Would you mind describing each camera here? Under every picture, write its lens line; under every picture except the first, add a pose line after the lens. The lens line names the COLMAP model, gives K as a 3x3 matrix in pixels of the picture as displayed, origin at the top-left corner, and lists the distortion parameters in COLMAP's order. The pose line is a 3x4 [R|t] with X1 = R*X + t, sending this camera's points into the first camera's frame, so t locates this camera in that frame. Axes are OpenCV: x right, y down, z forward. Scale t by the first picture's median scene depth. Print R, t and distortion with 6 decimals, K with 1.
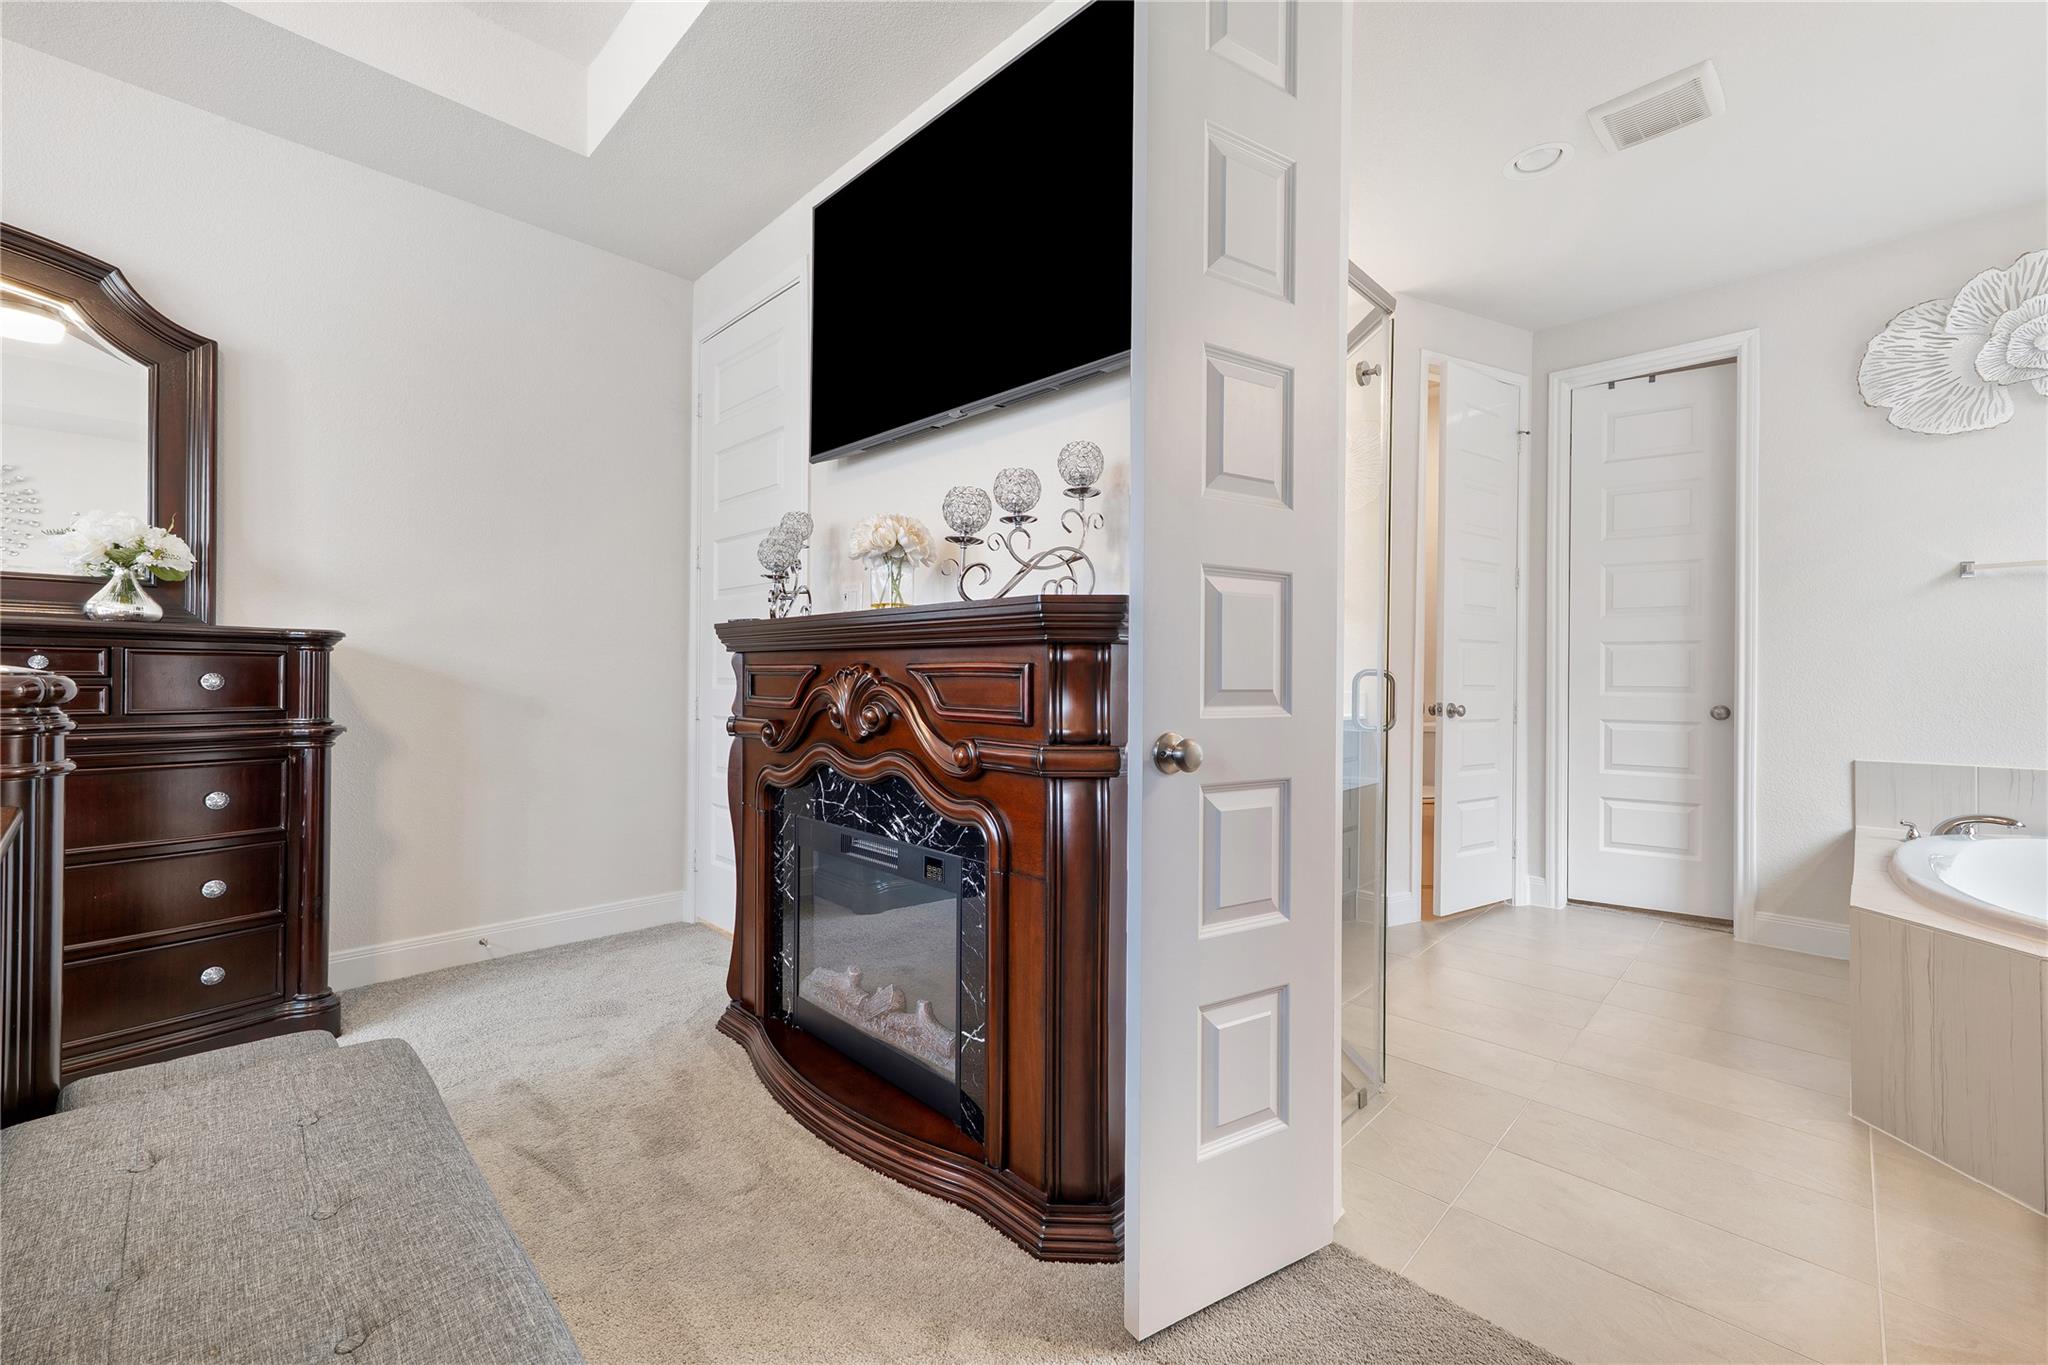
lens RADIAL K [[844.5, 0, 1020.6], [0, 844.5, 669.5], [0, 0, 1]] dist [-0.010462, -0.000006]
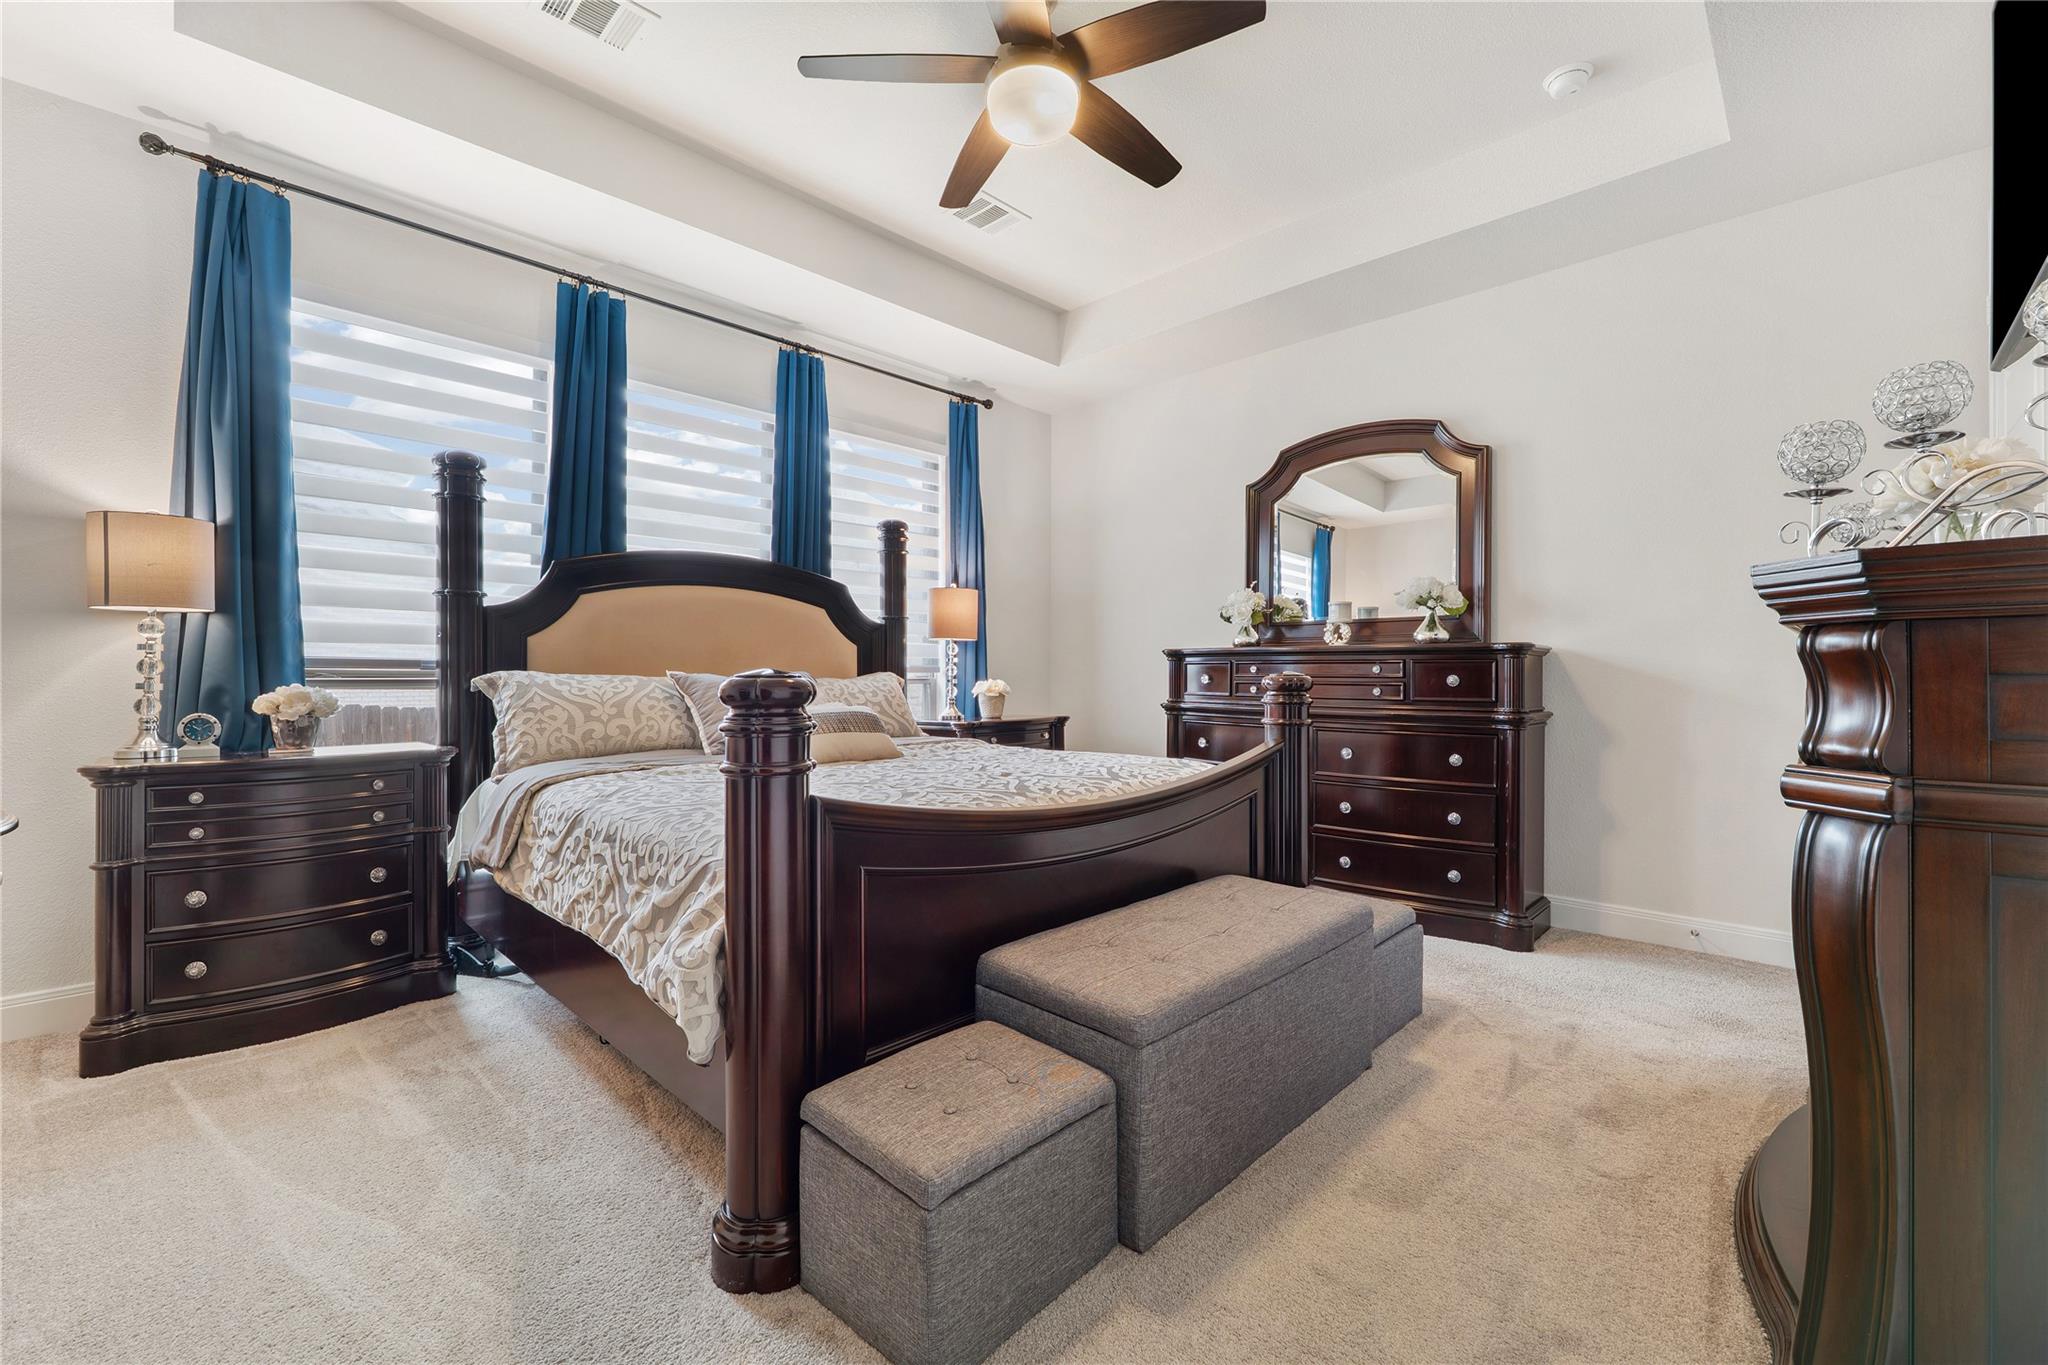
lens RADIAL K [[844.5, 0, 1020.6], [0, 844.5, 669.5], [0, 0, 1]] dist [-0.010462, -0.000006]
pose [[-0.008270, -0.012240, -0.999891, 0.545452], [0.002827, 0.999921, -0.012264, 0.009725], [0.999962, -0.002928, -0.008235, 0.229805]]
